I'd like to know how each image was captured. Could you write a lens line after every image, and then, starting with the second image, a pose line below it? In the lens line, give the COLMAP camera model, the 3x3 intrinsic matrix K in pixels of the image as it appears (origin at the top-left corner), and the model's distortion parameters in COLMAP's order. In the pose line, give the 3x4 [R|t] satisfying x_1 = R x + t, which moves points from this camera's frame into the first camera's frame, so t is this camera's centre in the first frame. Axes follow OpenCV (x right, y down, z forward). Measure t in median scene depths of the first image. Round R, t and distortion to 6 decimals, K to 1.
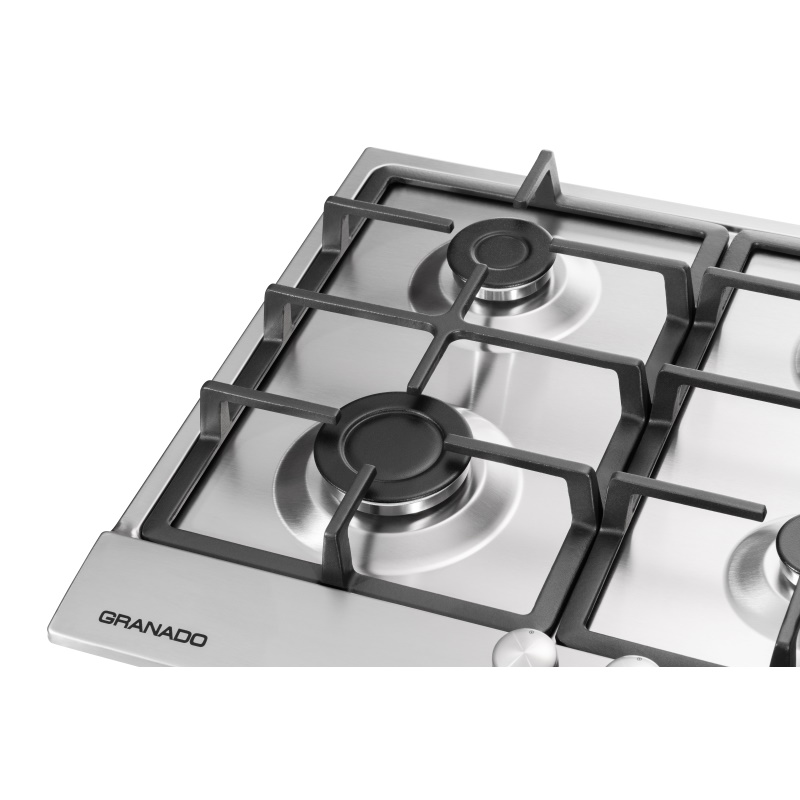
lens RADIAL K [[2279.8, 0, 400.0], [0, 2279.8, 400.0], [0, 0, 1]] dist [0.009777, 0.184756]
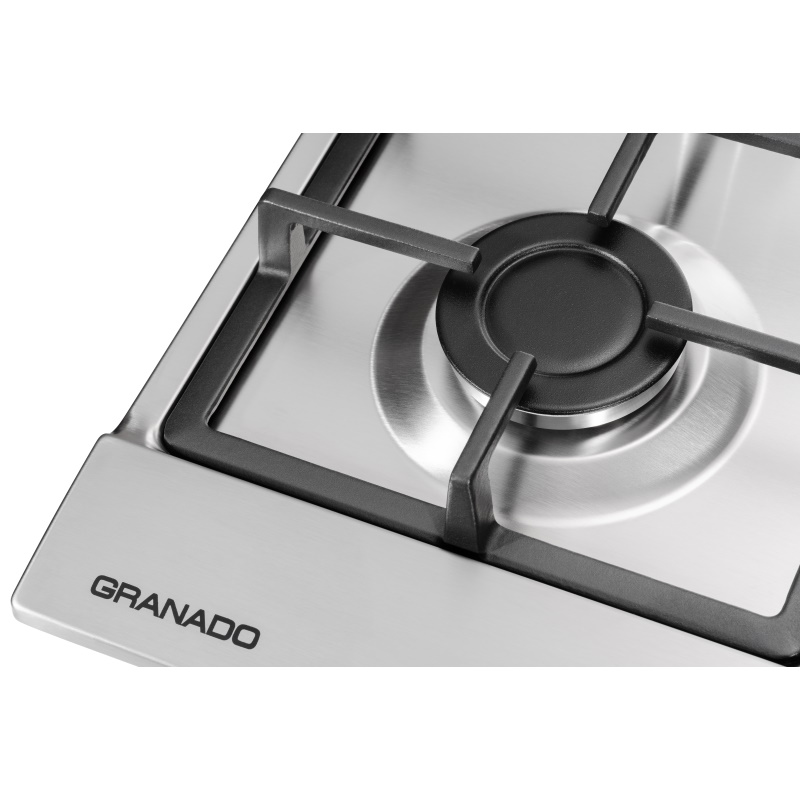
lens RADIAL K [[2279.8, 0, 400.0], [0, 2279.8, 400.0], [0, 0, 1]] dist [0.009777, 0.184756]
pose [[0.998460, 0.031322, -0.045798, -0.018403], [-0.020284, 0.974345, 0.224144, -0.095922], [0.051644, -0.222870, 0.973479, 0.387918]]
